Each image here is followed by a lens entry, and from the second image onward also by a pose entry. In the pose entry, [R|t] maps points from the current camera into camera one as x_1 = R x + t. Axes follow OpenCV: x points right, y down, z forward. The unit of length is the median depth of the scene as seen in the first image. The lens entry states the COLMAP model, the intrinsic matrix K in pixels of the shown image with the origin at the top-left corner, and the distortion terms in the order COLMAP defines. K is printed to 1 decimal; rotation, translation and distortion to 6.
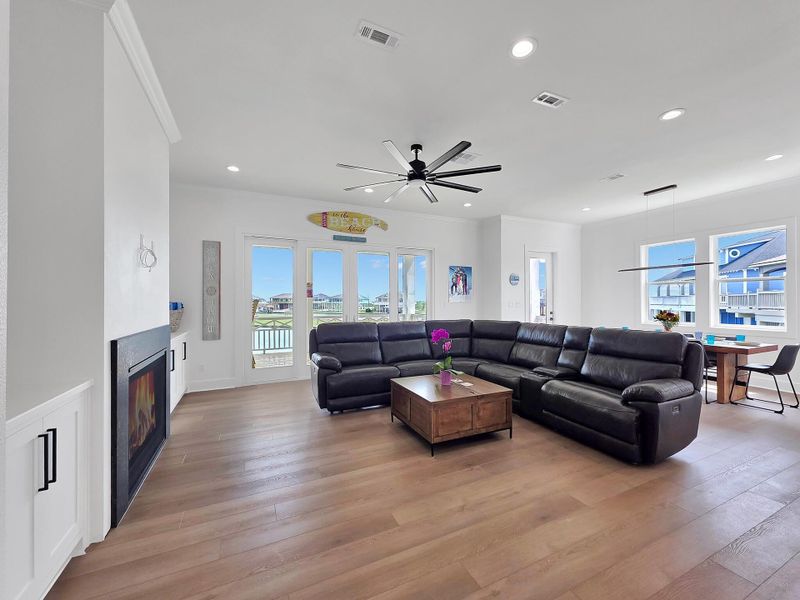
lens RADIAL K [[328.4, 0, 400.8], [0, 328.4, 300.0], [0, 0, 1]] dist [-0.002218, -0.001271]
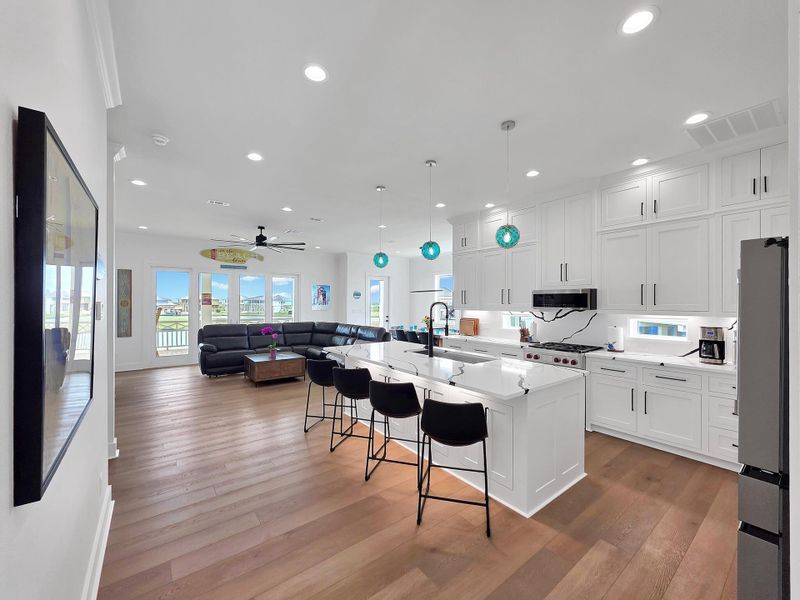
lens RADIAL K [[328.4, 0, 412.1], [0, 328.4, 302.2], [0, 0, 1]] dist [-0.002218, -0.001271]
pose [[0.971910, 0.007457, 0.235233, 0.282690], [-0.008095, 0.999966, 0.001744, -0.039812], [-0.235212, -0.003599, 0.971937, -0.626026]]
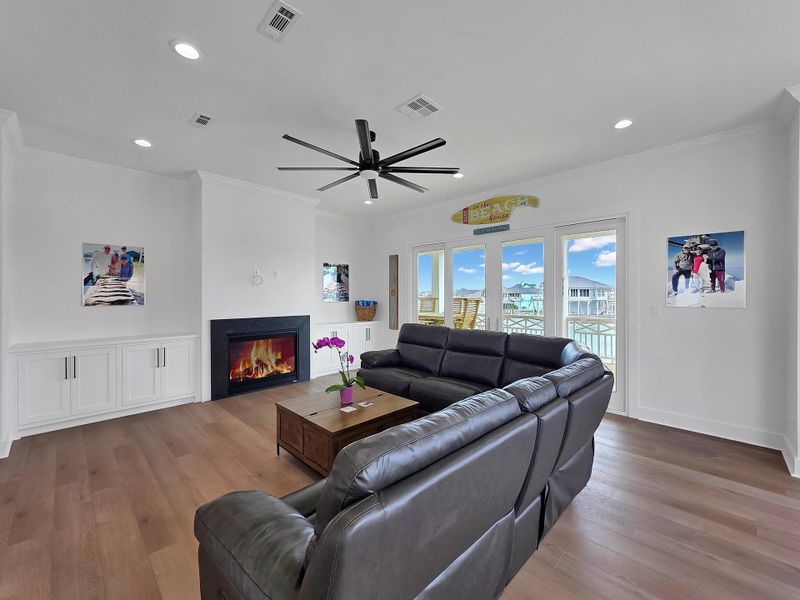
lens RADIAL K [[328.4, 0, 403.0], [0, 328.4, 298.7], [0, 0, 1]] dist [-0.002218, -0.001271]
pose [[0.349885, 0.007575, -0.936762, 0.588244], [-0.001423, 0.999970, 0.007554, -0.011871], [0.936792, -0.001310, 0.349885, 0.493342]]
